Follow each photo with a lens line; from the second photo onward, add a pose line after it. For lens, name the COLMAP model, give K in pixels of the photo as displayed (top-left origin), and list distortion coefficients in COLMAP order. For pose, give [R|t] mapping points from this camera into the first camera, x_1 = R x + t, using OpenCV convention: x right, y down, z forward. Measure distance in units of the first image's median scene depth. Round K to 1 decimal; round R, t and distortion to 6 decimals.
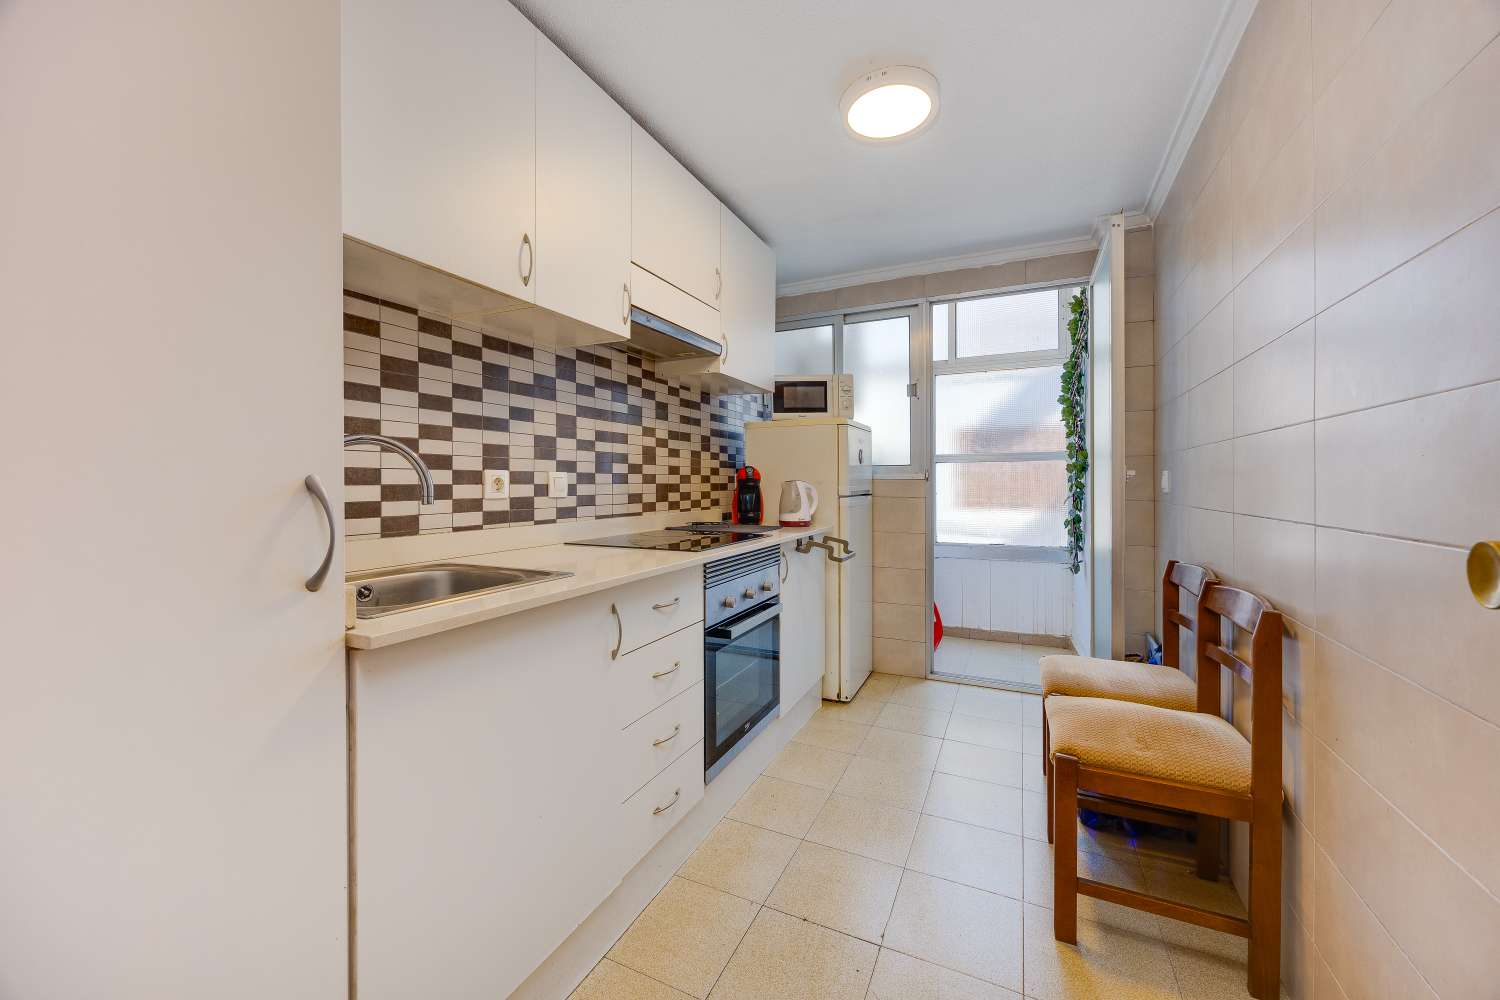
lens RADIAL K [[580.2, 0, 744.6], [0, 580.2, 486.2], [0, 0, 1]] dist [-0.001964, -0.000115]
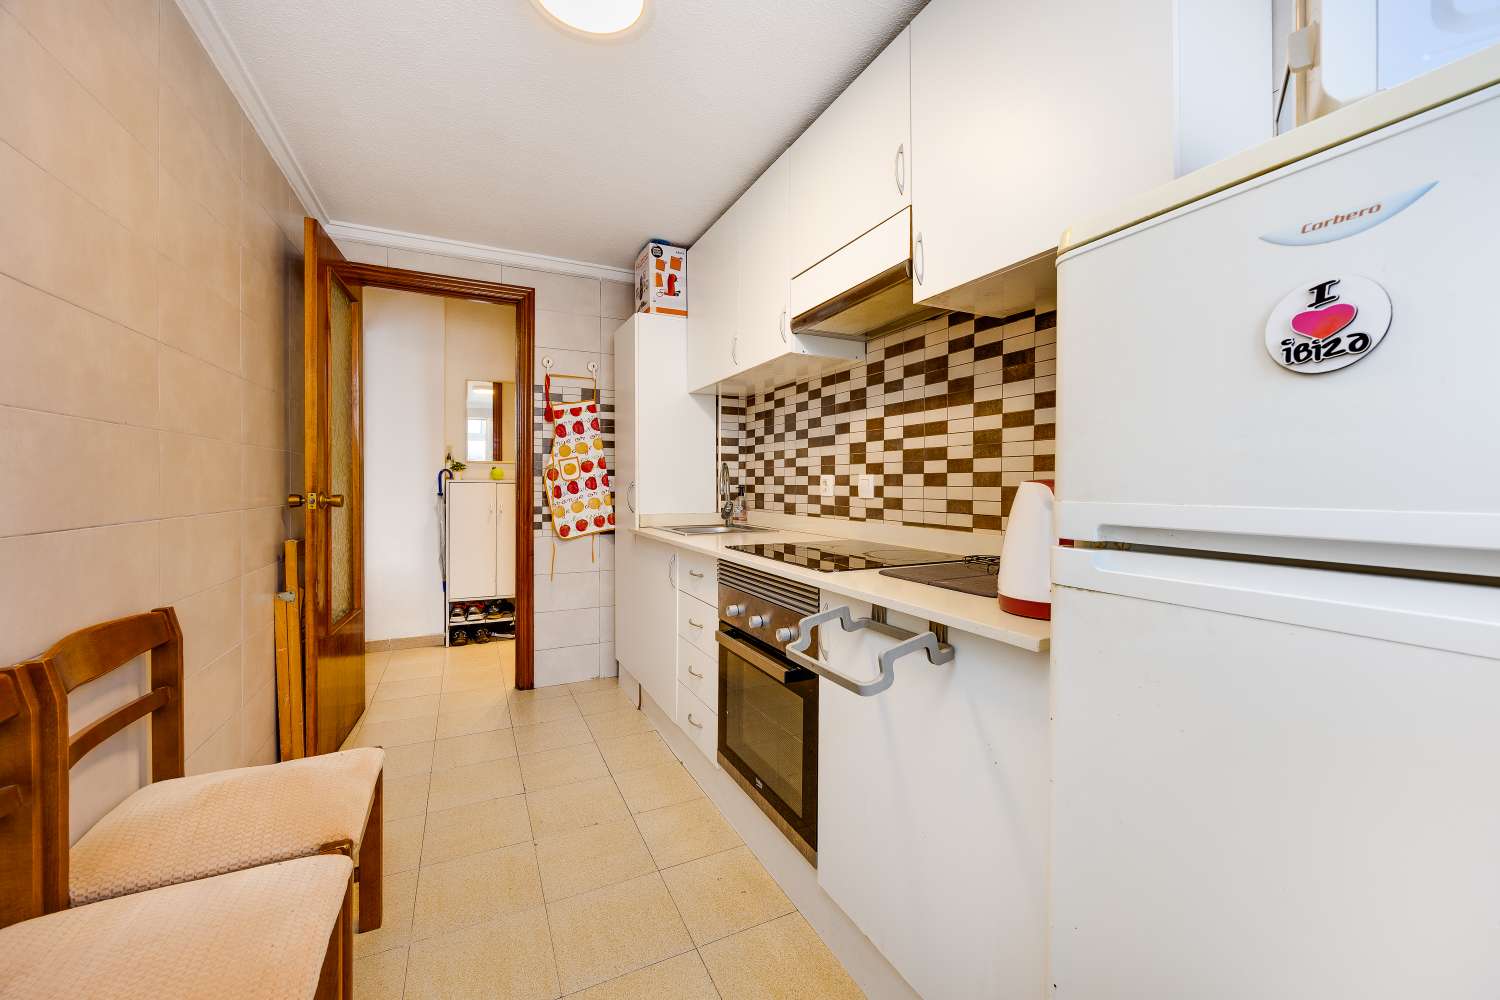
lens RADIAL K [[580.2, 0, 745.0], [0, 580.2, 491.9], [0, 0, 1]] dist [-0.001964, -0.000115]
pose [[-0.629090, 0.008702, -0.777284, 0.636135], [-0.008955, 0.999790, 0.018441, -0.009661], [0.777281, 0.018562, -0.628880, 1.464814]]
